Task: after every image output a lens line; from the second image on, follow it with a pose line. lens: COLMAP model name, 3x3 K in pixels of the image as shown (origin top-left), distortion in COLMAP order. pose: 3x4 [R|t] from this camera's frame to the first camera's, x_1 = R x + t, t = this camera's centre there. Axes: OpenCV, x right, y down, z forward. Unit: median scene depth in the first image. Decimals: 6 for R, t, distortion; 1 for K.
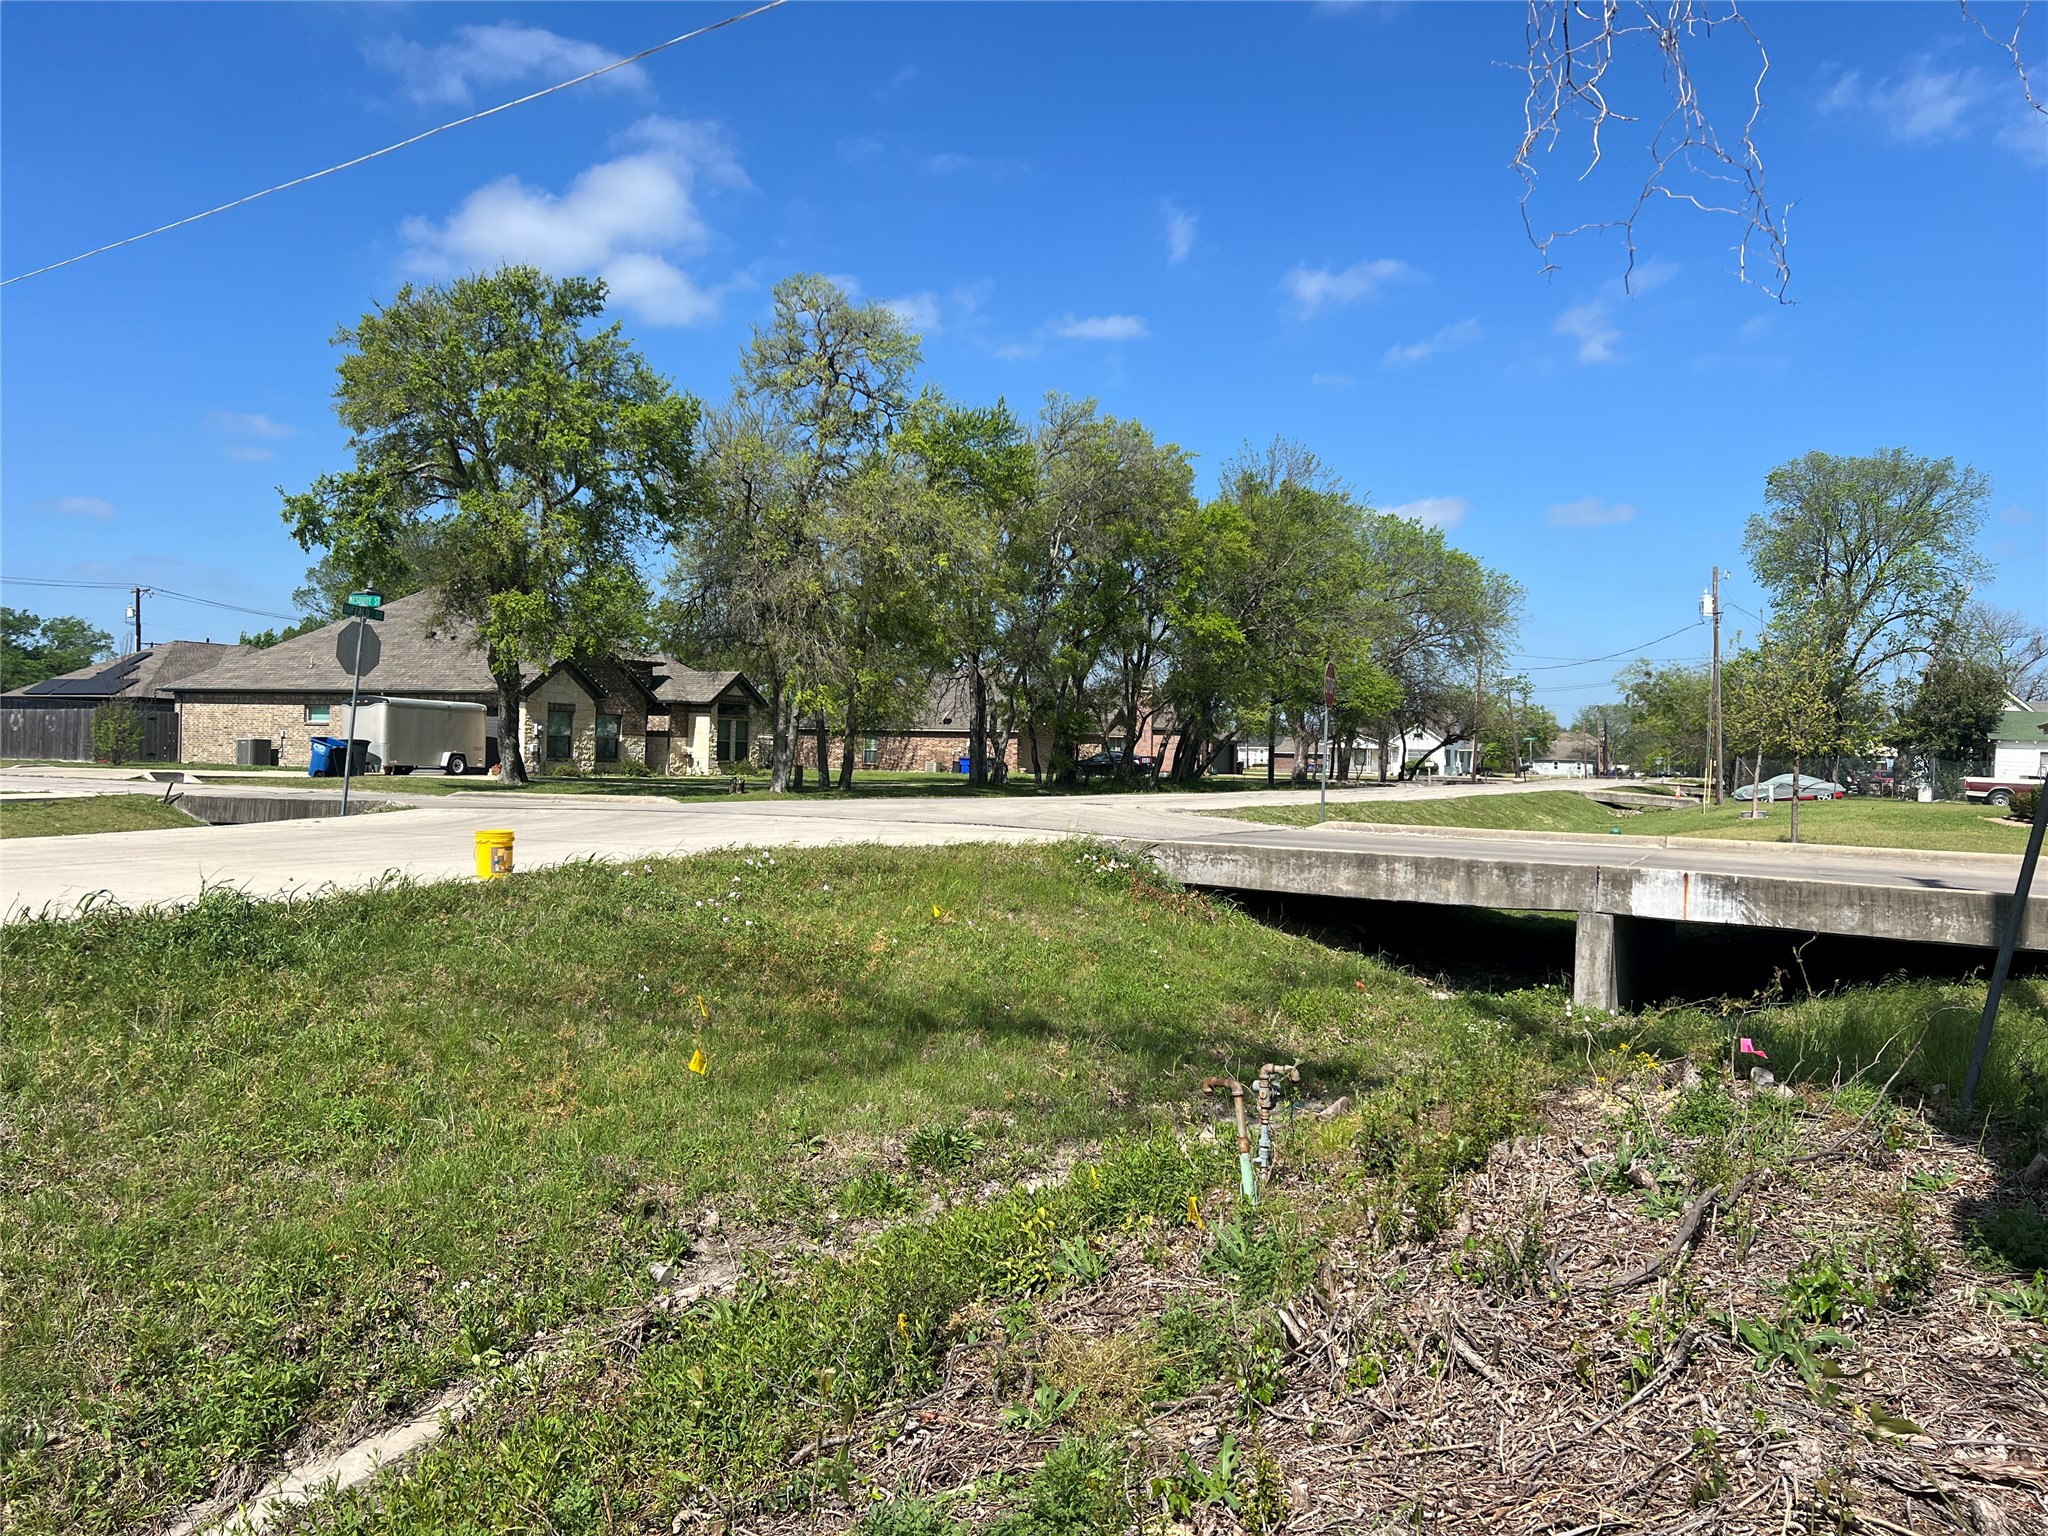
lens RADIAL K [[1580.1, 0, 1020.0], [0, 1580.1, 766.8], [0, 0, 1]] dist [0.072263, -0.089448]
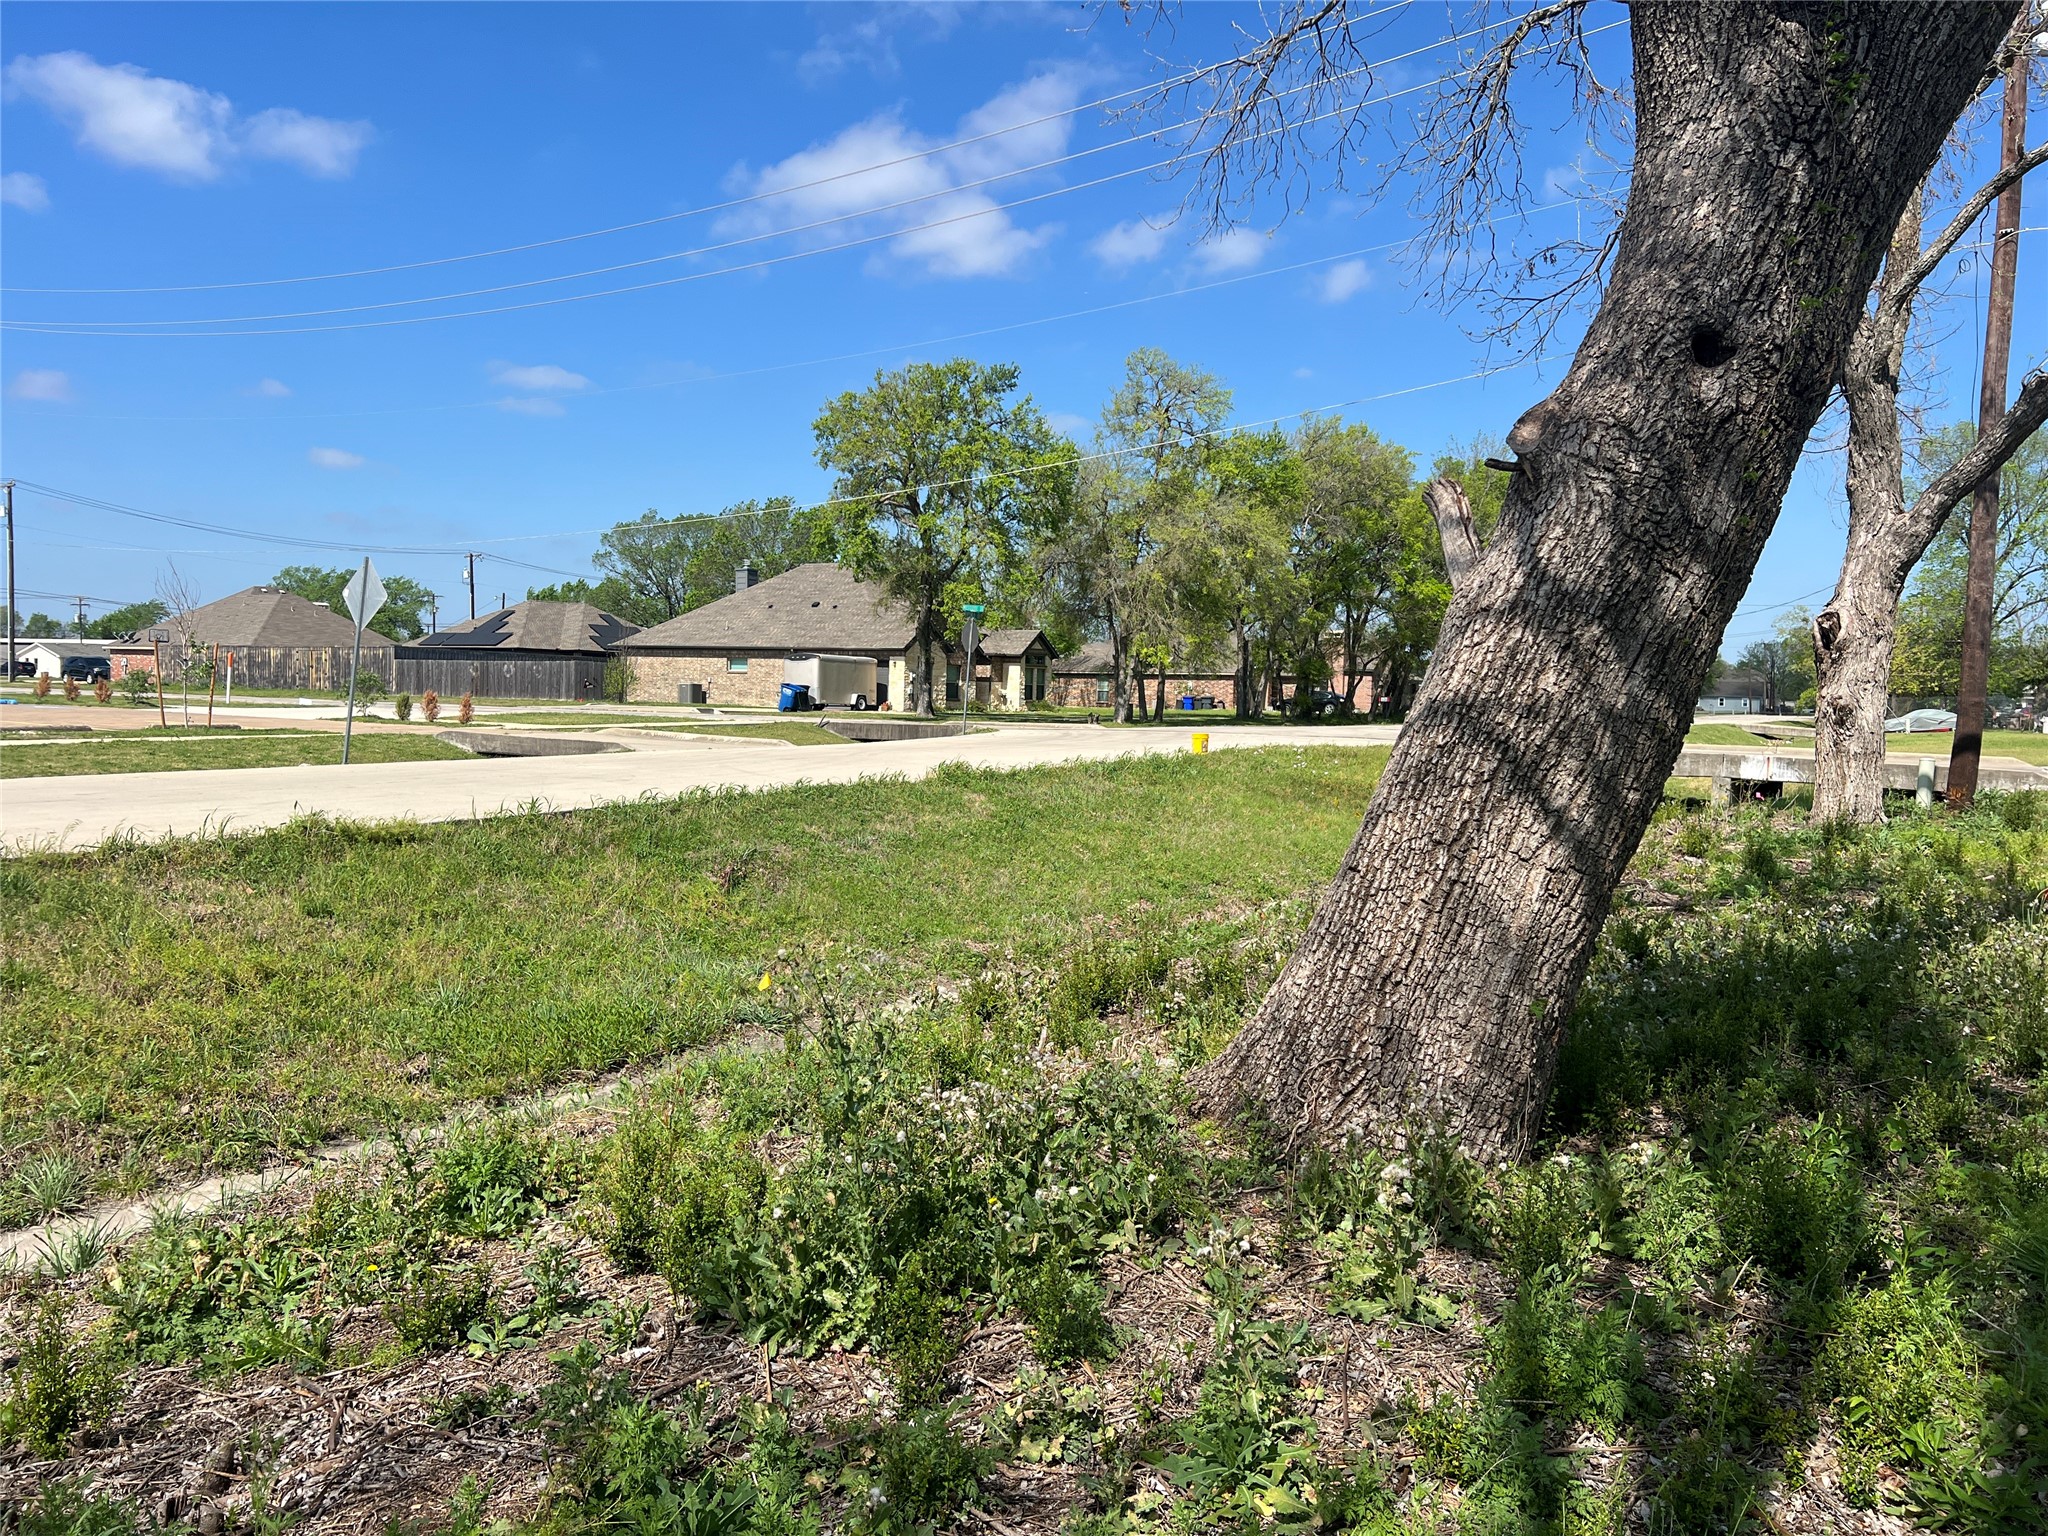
lens RADIAL K [[1580.1, 0, 979.4], [0, 1580.1, 766.5], [0, 0, 1]] dist [0.072263, -0.089448]
pose [[0.993661, 0.003447, -0.112363, -0.090741], [0.000970, 0.999230, 0.039227, -0.000148], [0.112412, -0.039088, 0.992893, -0.294256]]
